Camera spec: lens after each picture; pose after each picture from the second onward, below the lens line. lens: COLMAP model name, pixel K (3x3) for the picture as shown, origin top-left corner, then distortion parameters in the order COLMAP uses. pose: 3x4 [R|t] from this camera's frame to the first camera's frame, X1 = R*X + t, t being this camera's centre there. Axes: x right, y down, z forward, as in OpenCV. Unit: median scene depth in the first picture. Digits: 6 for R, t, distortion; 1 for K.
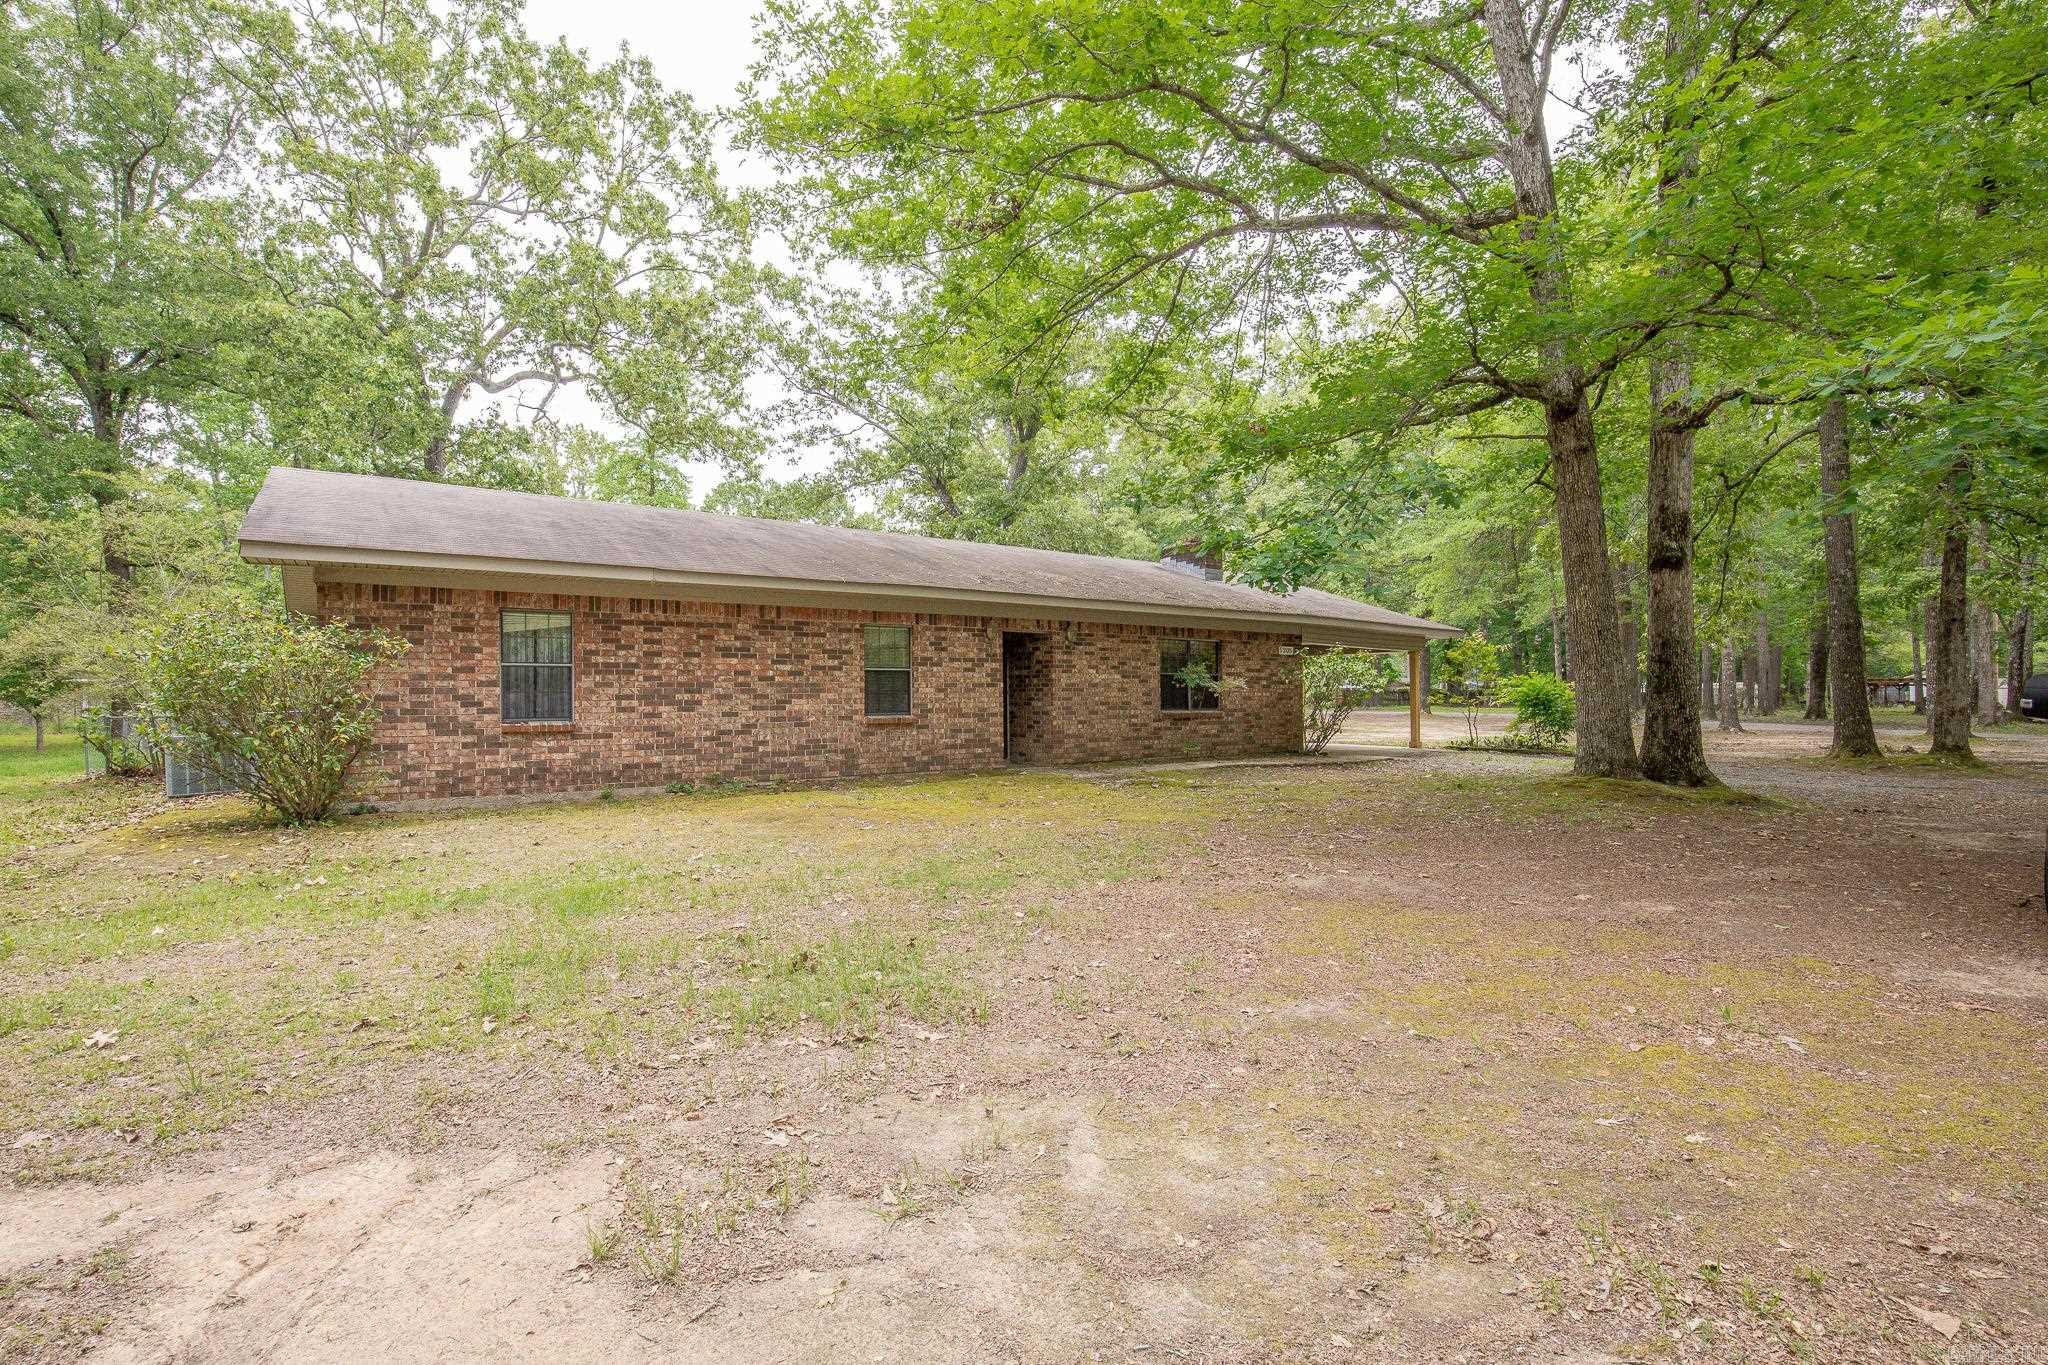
lens RADIAL K [[942.5, 0, 1009.1], [0, 942.5, 693.1], [0, 0, 1]] dist [-0.035982, 0.008009]
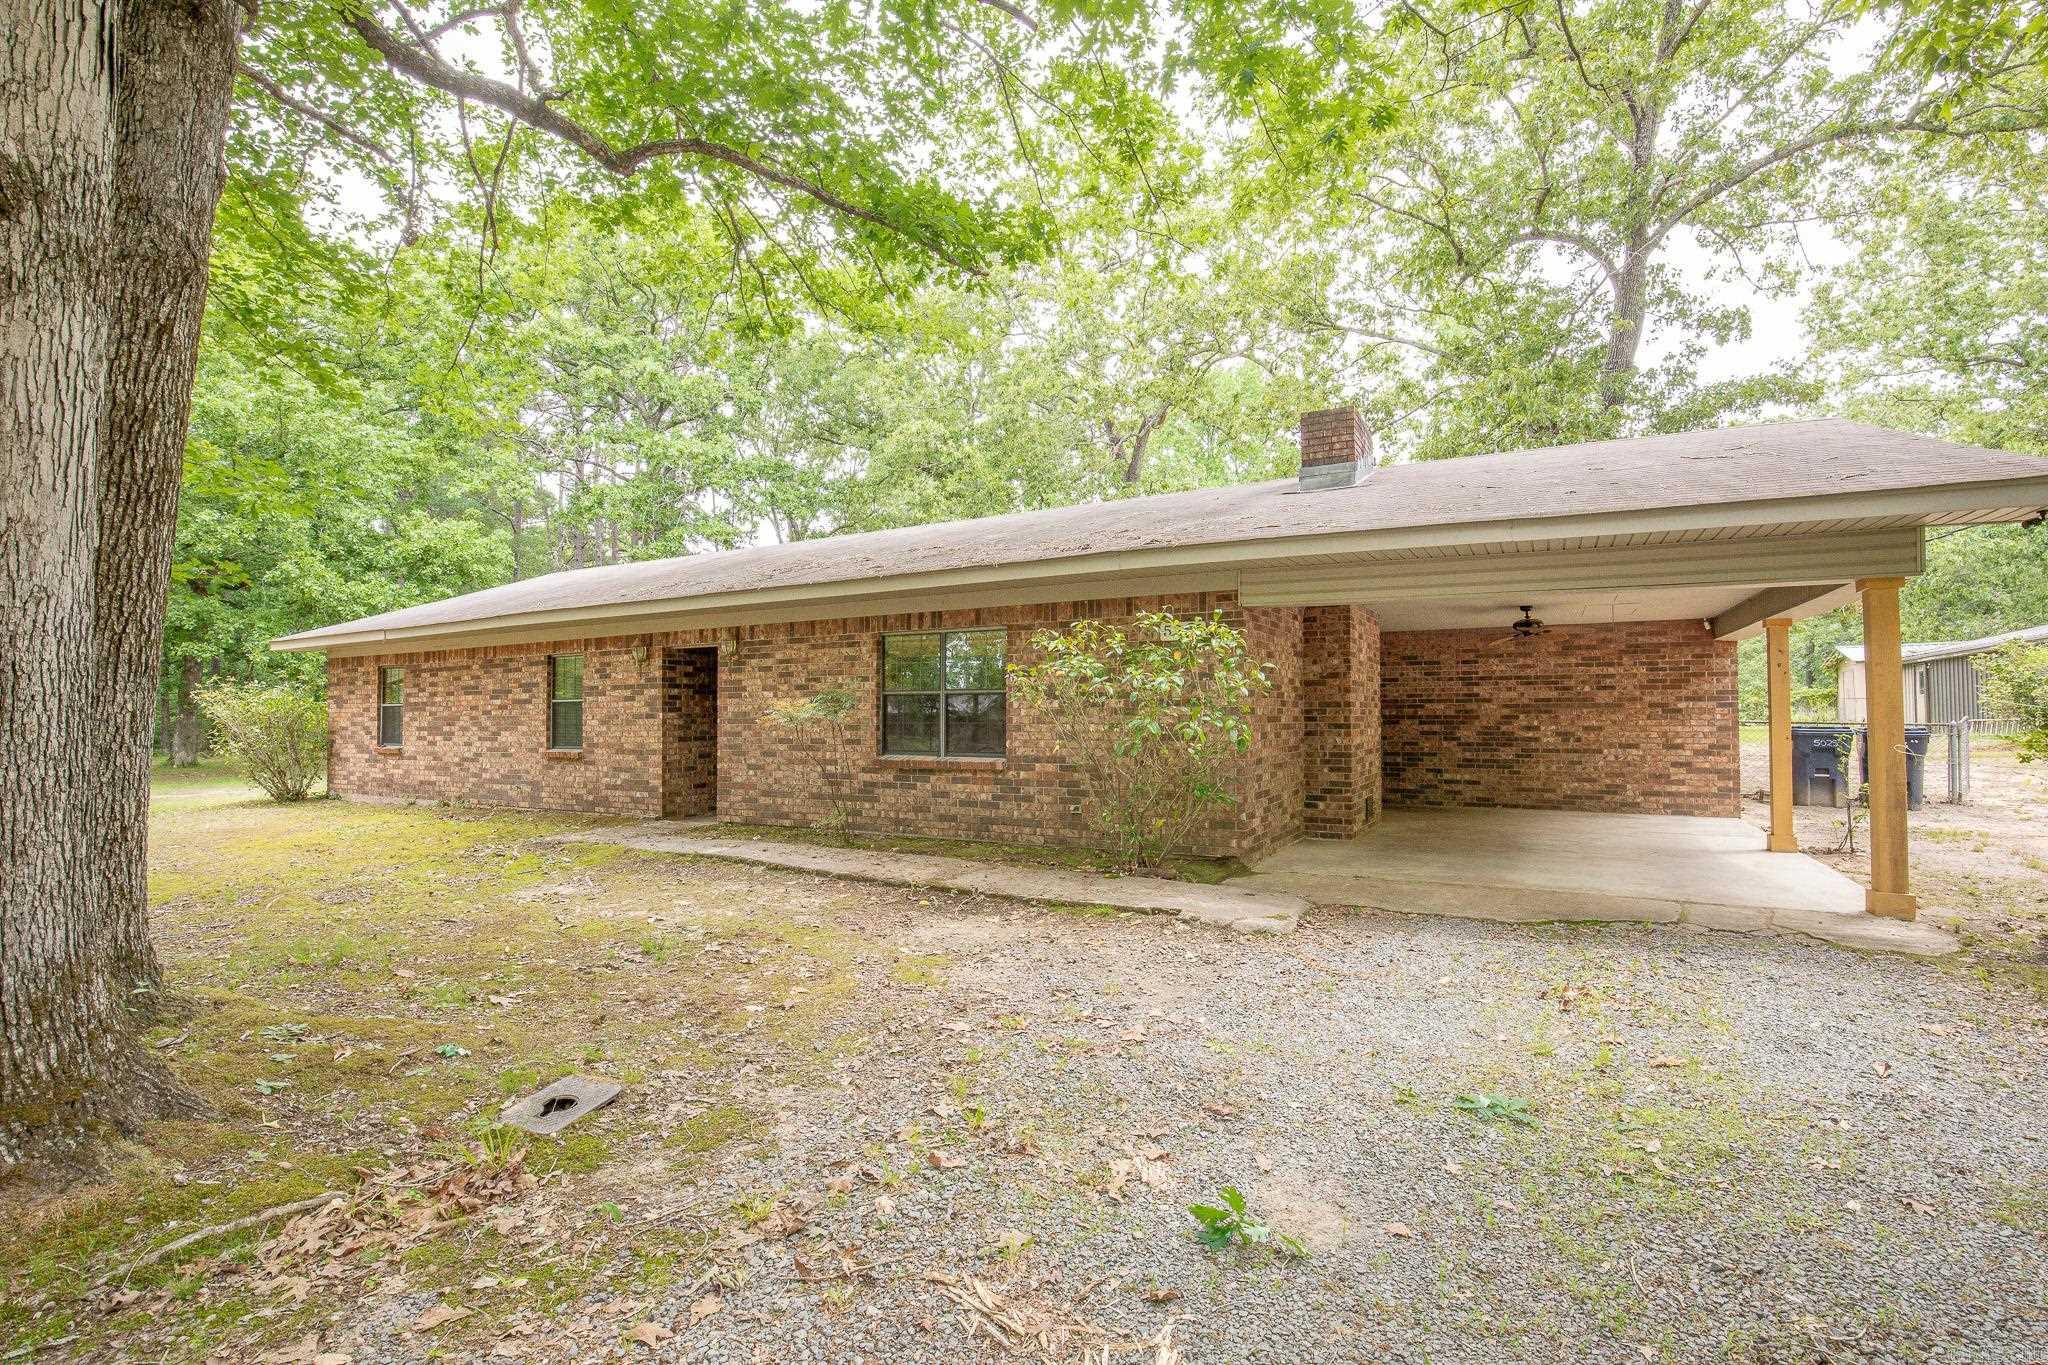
lens RADIAL K [[942.5, 0, 1023.5], [0, 942.5, 686.7], [0, 0, 1]] dist [-0.035982, 0.008009]
pose [[0.419525, -0.023085, -0.907450, 1.122147], [0.012855, 0.999727, -0.019490, -0.018103], [0.907653, -0.003489, 0.419707, 1.238706]]
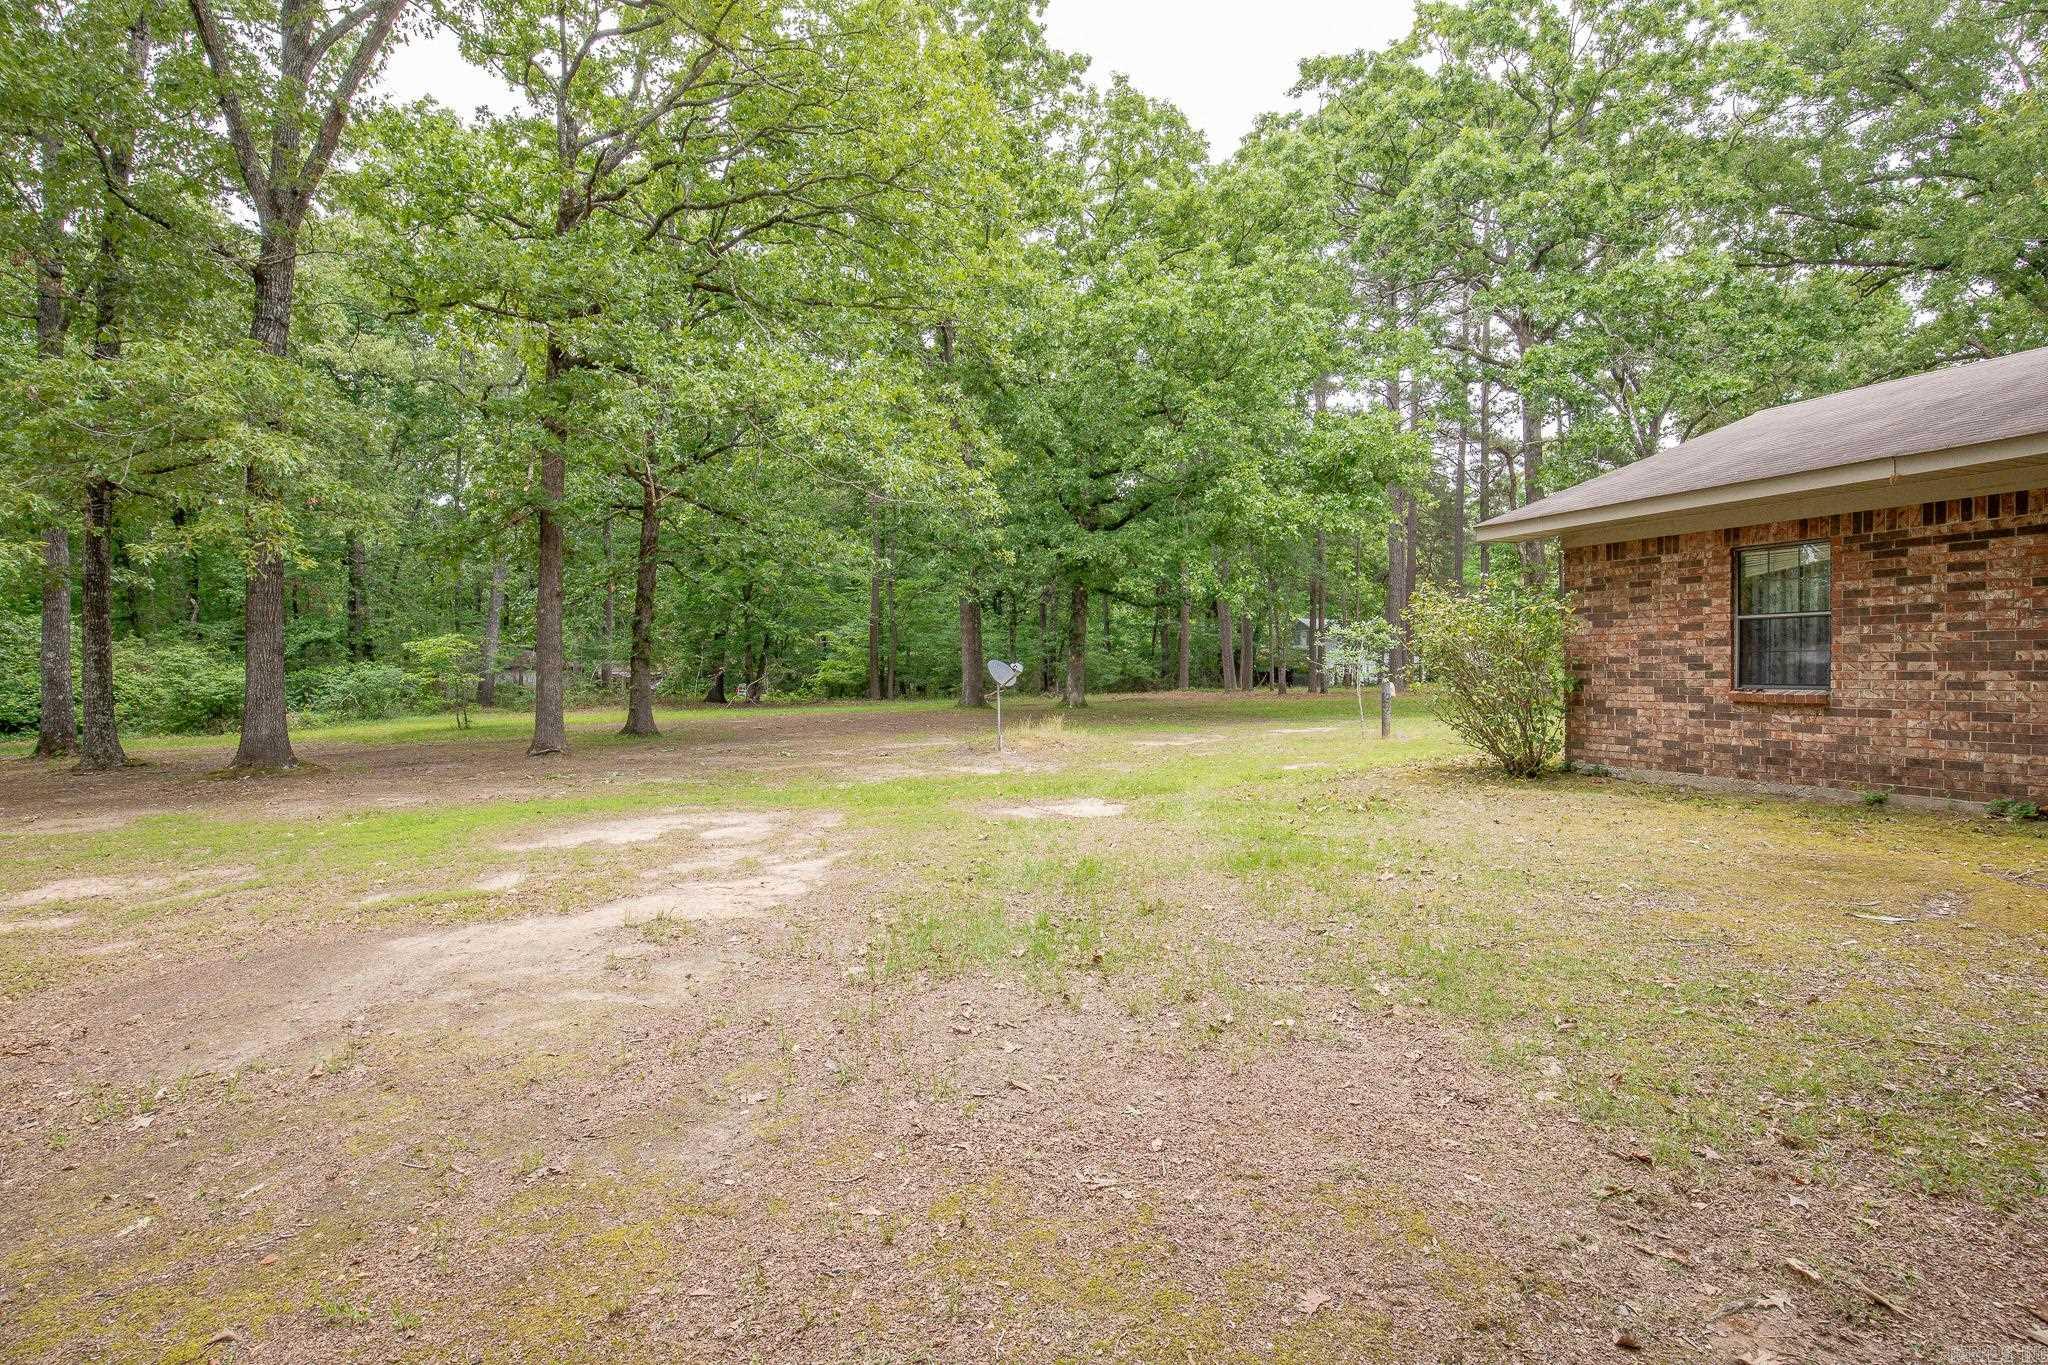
lens RADIAL K [[942.5, 0, 1006.6], [0, 942.5, 682.4], [0, 0, 1]] dist [-0.035982, 0.008009]
pose [[-0.235627, 0.026202, -0.971490, 0.370705], [0.021790, 0.999528, 0.021674, -0.005464], [0.971599, -0.016062, -0.236087, 0.543872]]
